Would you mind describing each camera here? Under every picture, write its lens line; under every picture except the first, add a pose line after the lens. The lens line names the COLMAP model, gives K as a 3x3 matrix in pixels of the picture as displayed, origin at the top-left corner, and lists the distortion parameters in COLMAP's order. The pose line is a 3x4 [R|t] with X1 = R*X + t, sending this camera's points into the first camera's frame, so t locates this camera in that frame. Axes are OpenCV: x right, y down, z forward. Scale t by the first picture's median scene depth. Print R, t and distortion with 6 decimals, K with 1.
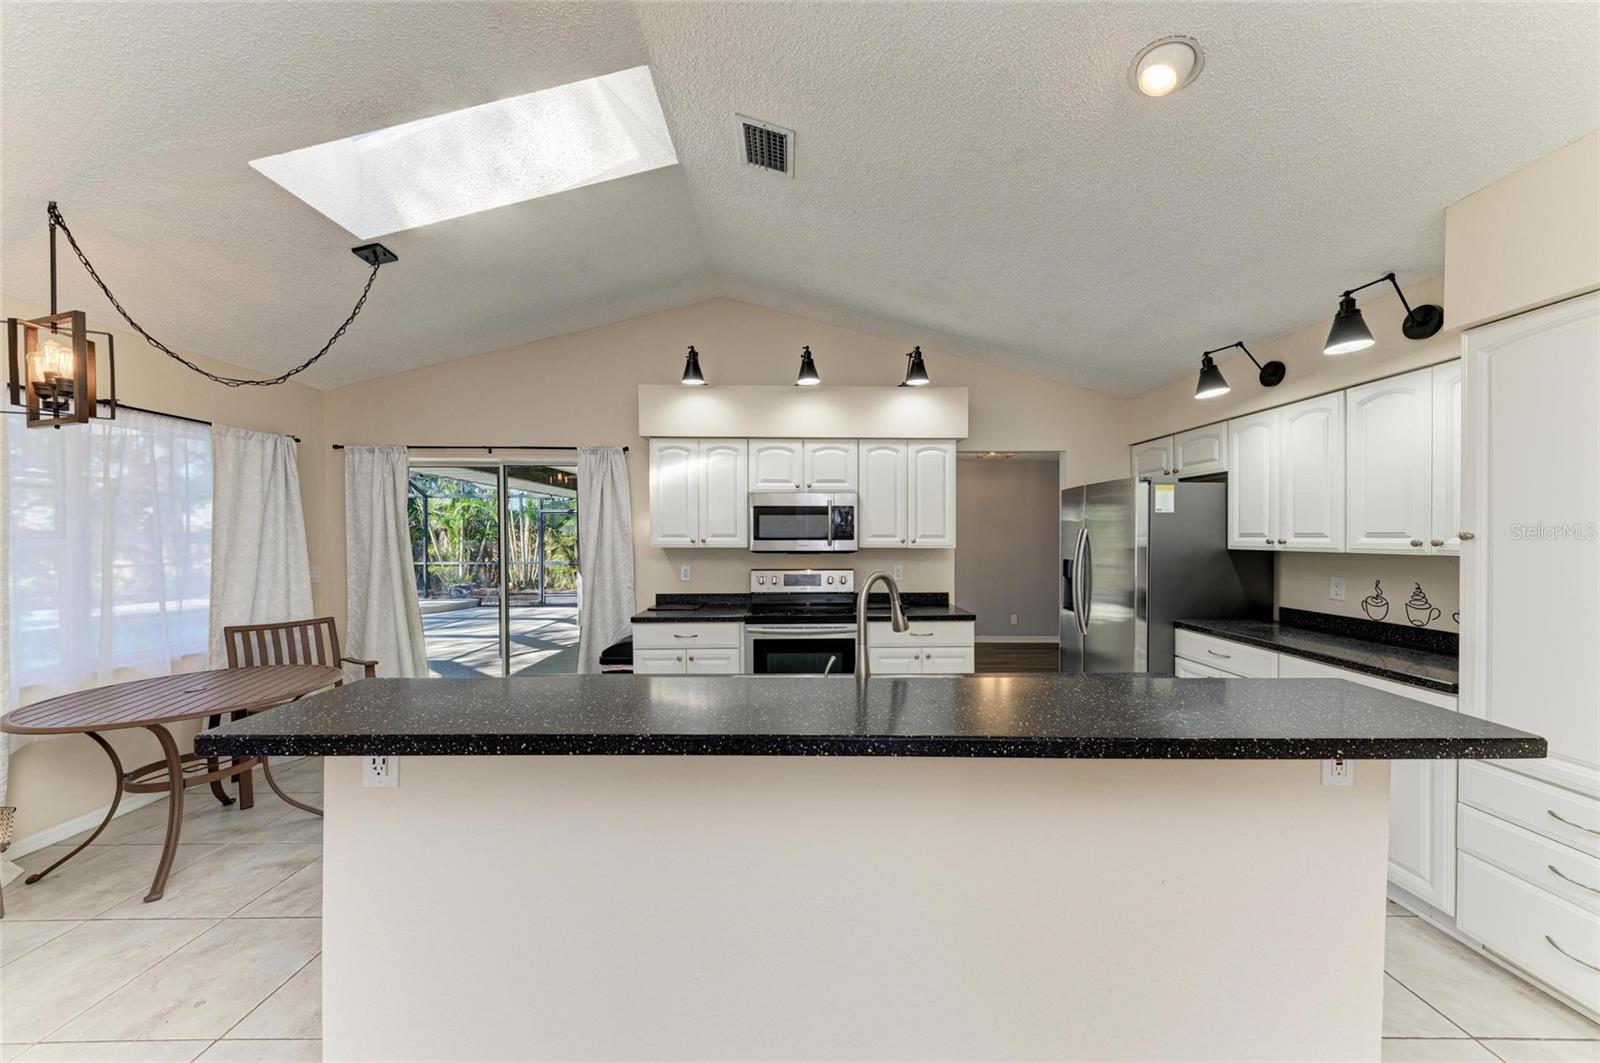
lens RADIAL K [[552.1, 0, 805.9], [0, 552.1, 543.2], [0, 0, 1]] dist [0.013323, -0.003260]
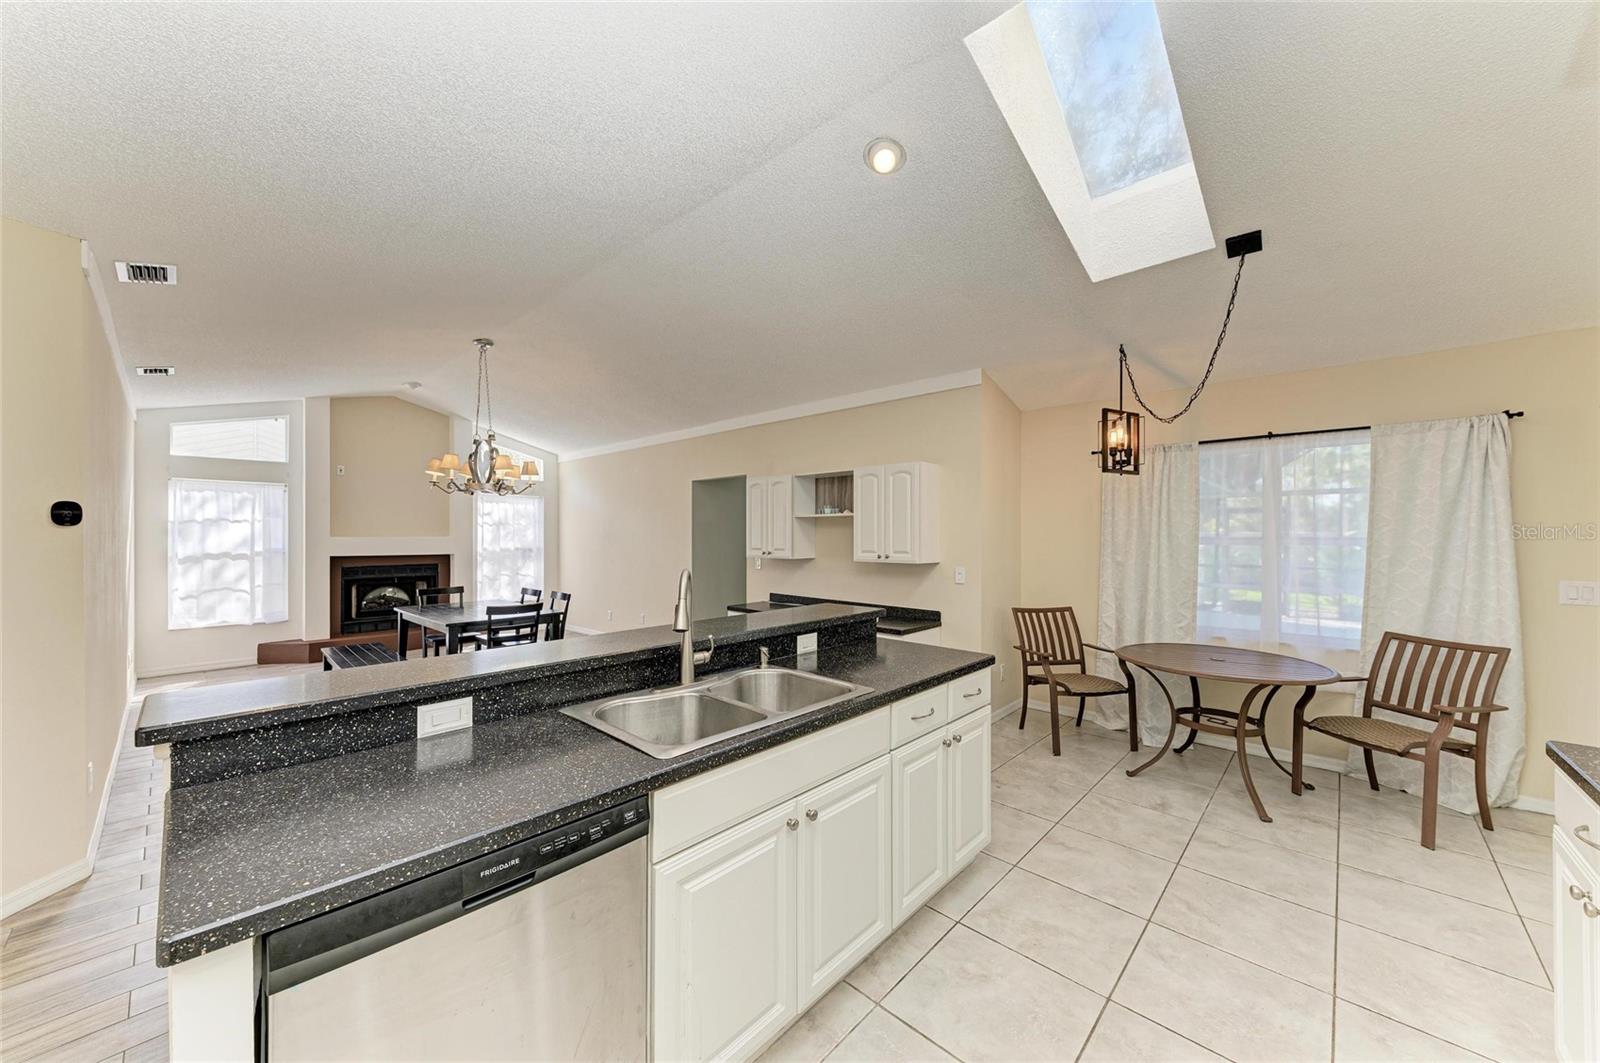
lens RADIAL K [[566.4, 0, 799.5], [0, 566.4, 536.9], [0, 0, 1]] dist [0.007494, -0.000074]
pose [[-0.692291, 0.000418, -0.721619, 0.345656], [-0.012152, 0.999851, 0.012238, -0.013597], [0.721517, 0.017241, -0.692182, 0.845237]]
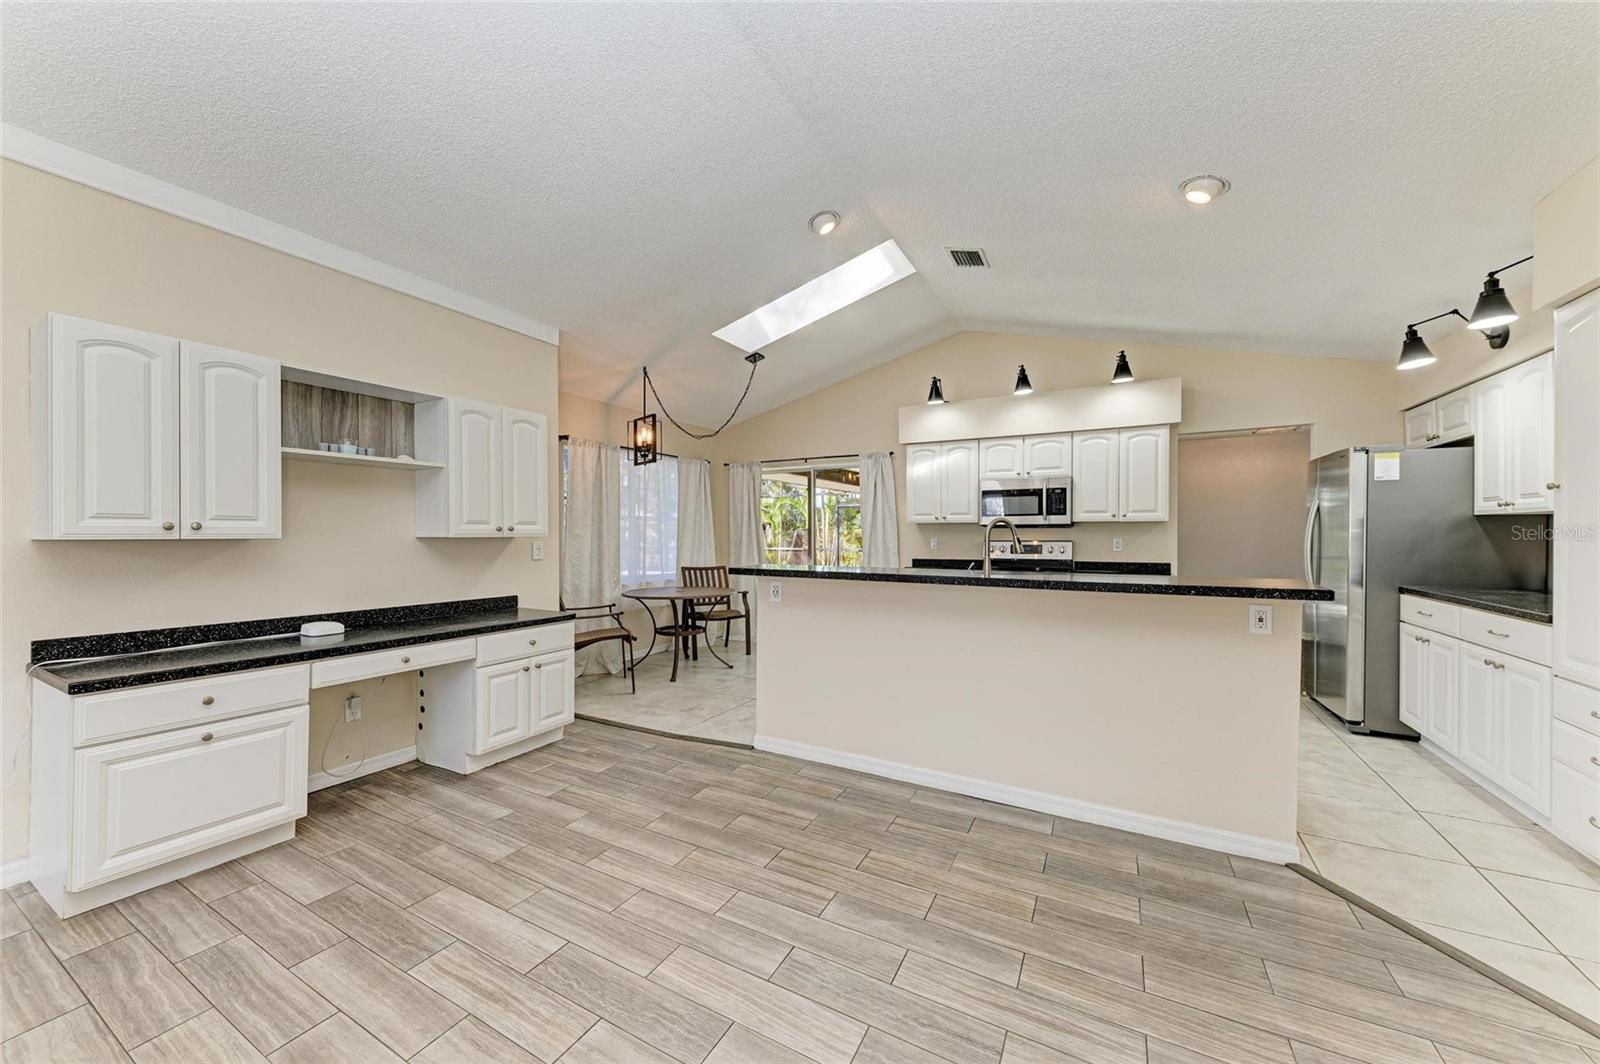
lens RADIAL K [[578.6, 0, 799.1], [0, 578.6, 537.1], [0, 0, 1]] dist [0.016474, -0.004481]
pose [[0.870314, 0.001986, -0.492494, 0.209552], [-0.005393, 0.999970, -0.005498, 0.054292], [0.492469, 0.007441, 0.870298, -0.420247]]
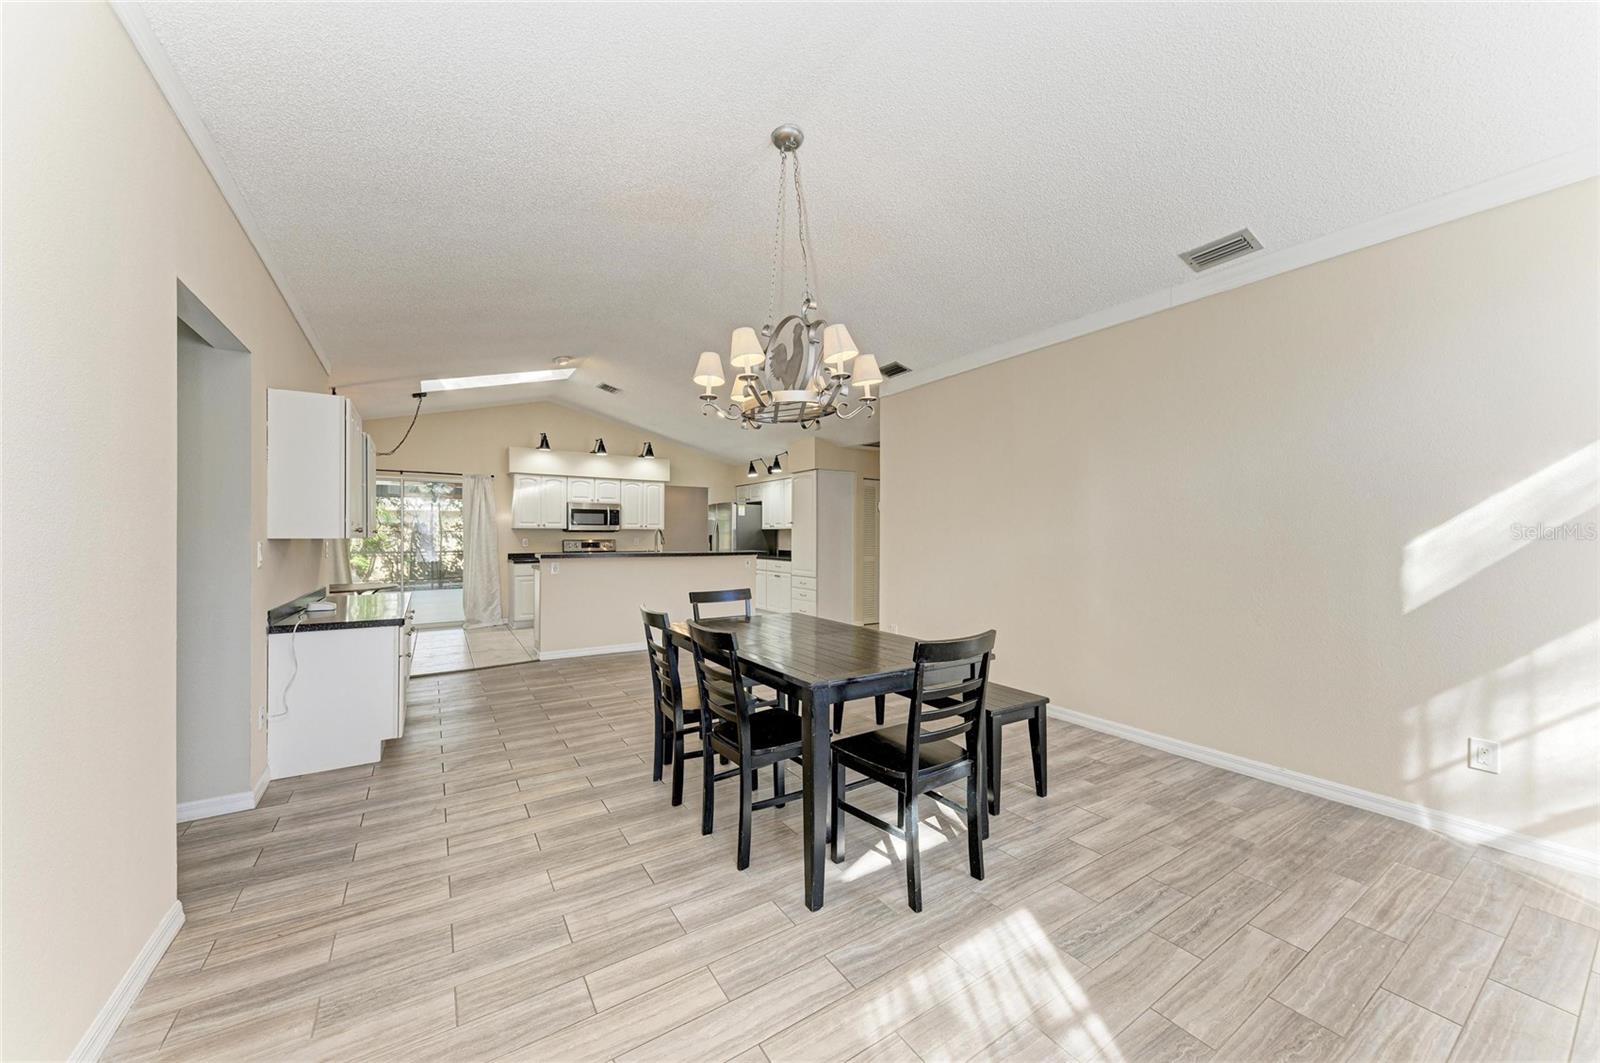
lens RADIAL K [[573.1, 0, 800.1], [0, 573.1, 536.3], [0, 0, 1]] dist [0.014171, -0.000281]
pose [[0.847824, -0.000621, 0.530277, -0.528961], [0.006738, 0.999931, -0.009603, 0.066419], [-0.530235, 0.011715, 0.847770, -1.353903]]
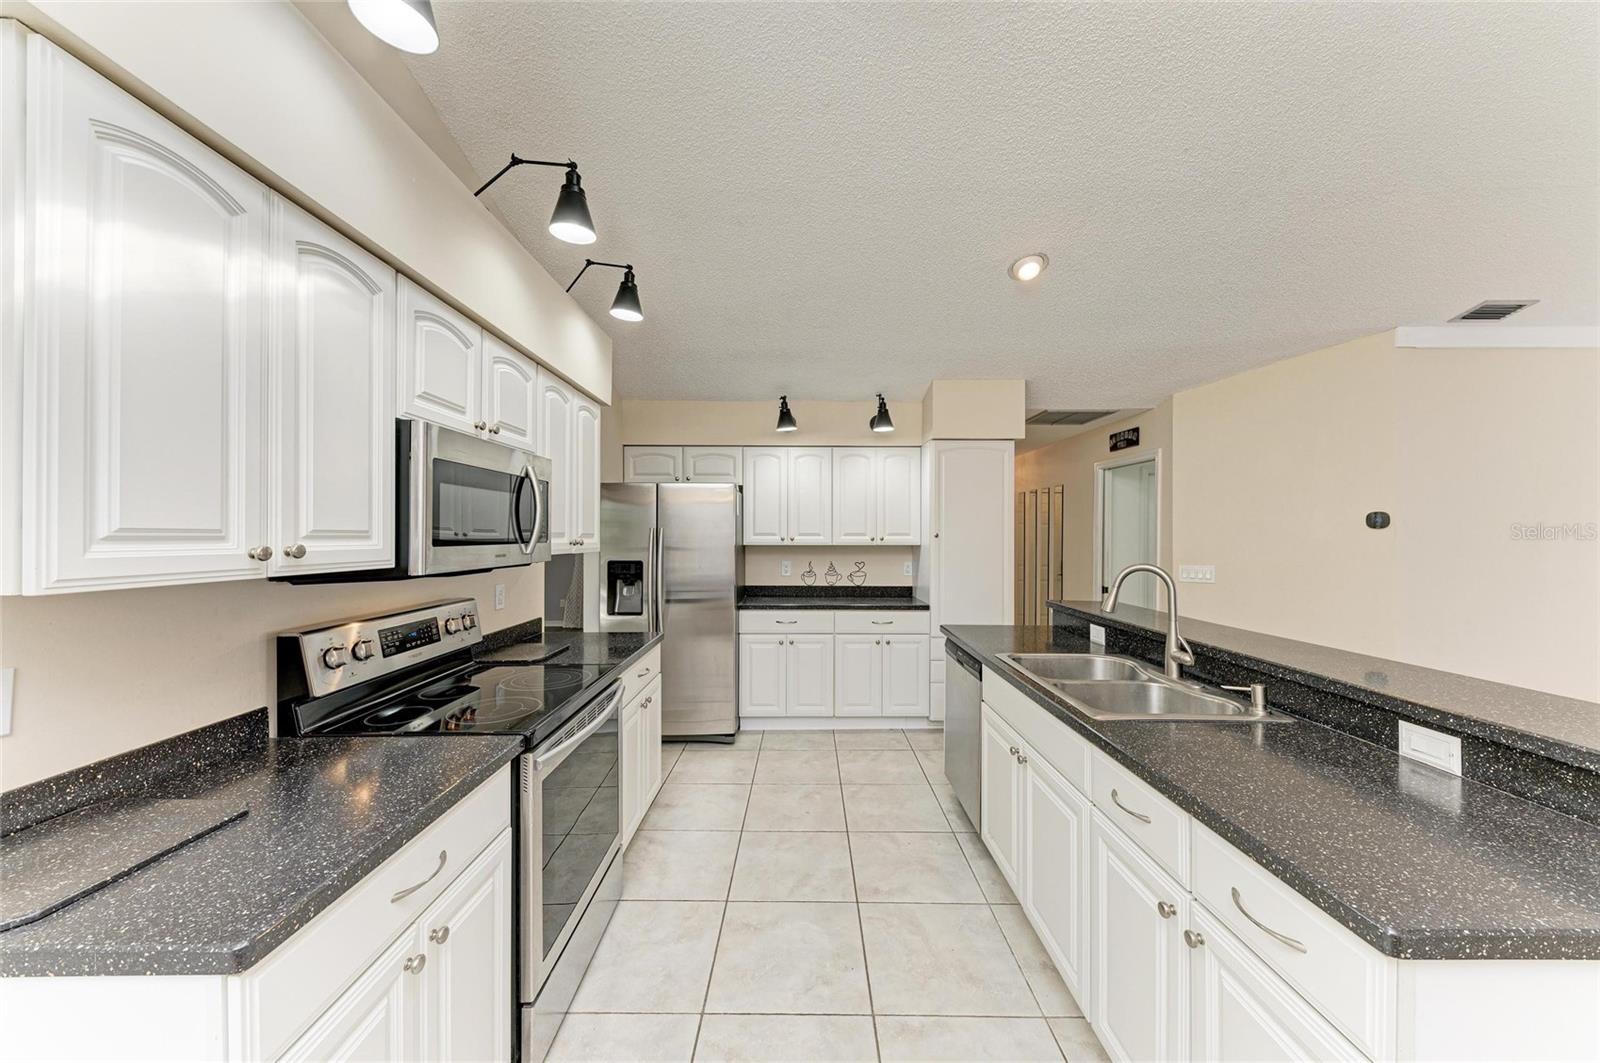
lens RADIAL K [[557.2, 0, 800.0], [0, 557.2, 531.5], [0, 0, 1]] dist [-0.000467, -0.000046]
pose [[0.012006, 0.004951, 0.999916, -0.487706], [0.011394, 0.999922, -0.005088, -0.011446], [-0.999863, 0.011454, 0.011948, 0.758056]]
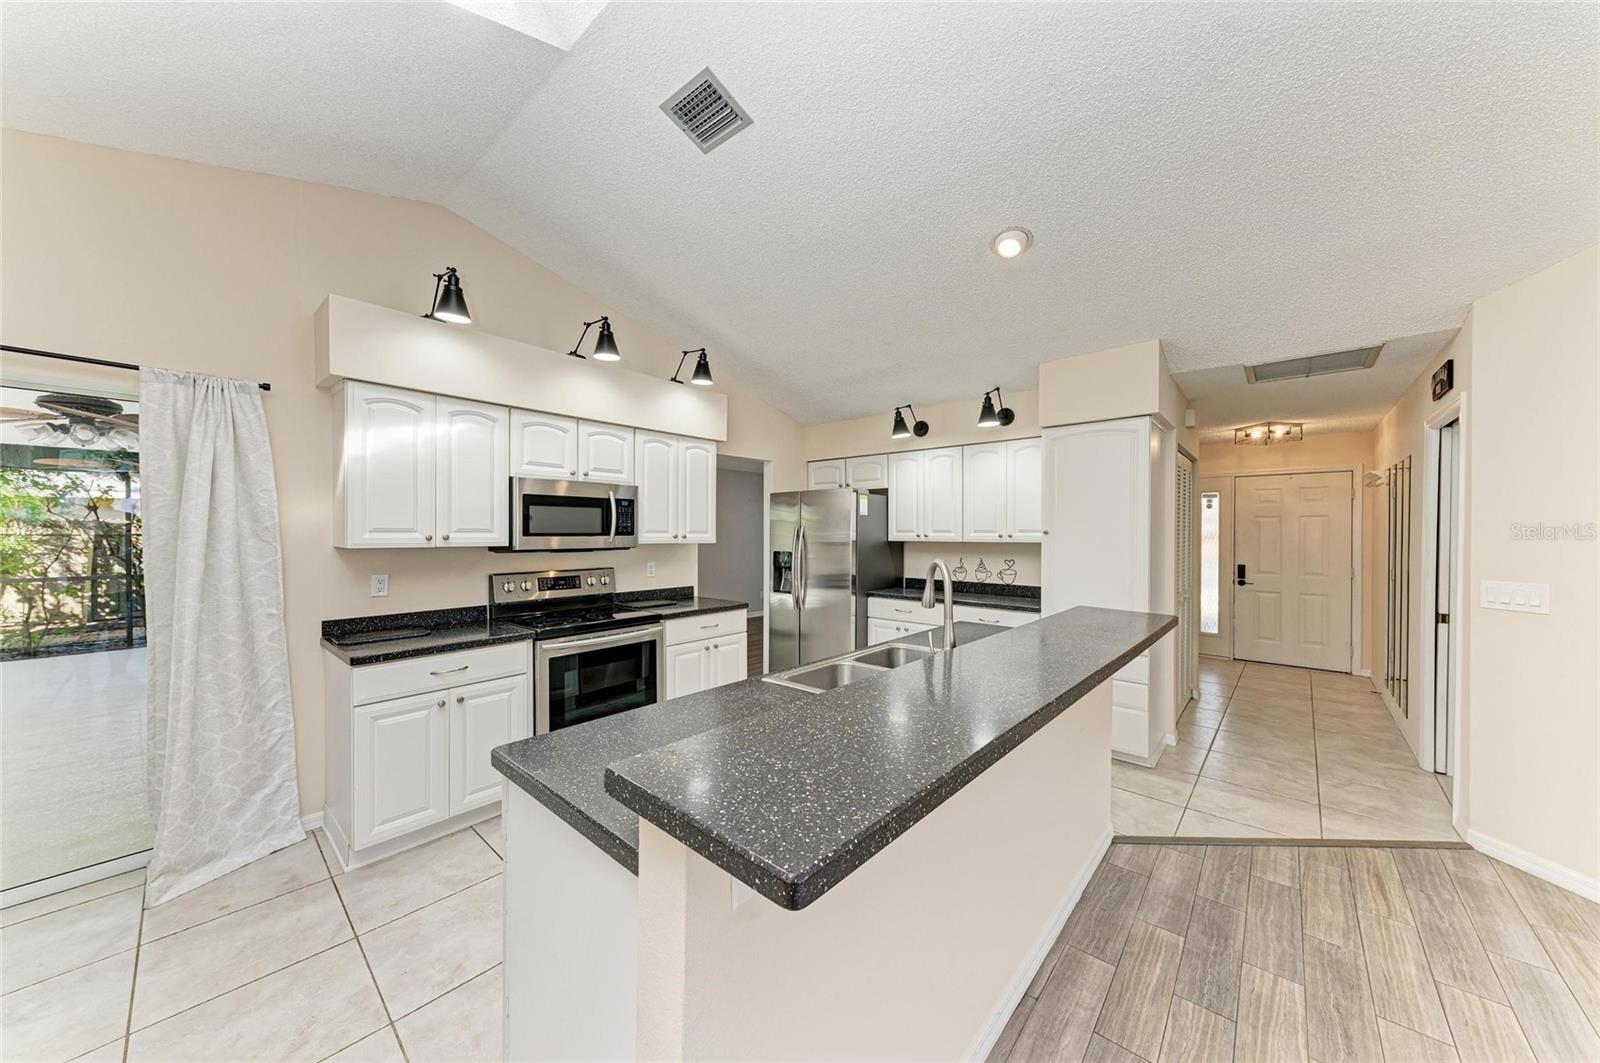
lens RADIAL K [[543.5, 0, 802.9], [0, 543.5, 536.6], [0, 0, 1]] dist [0.003888, -0.000015]
pose [[0.667958, -0.005109, 0.744181, -0.418187], [0.008355, 0.999965, -0.000634, -0.001515], [-0.744152, 0.006641, 0.667977, 0.179517]]
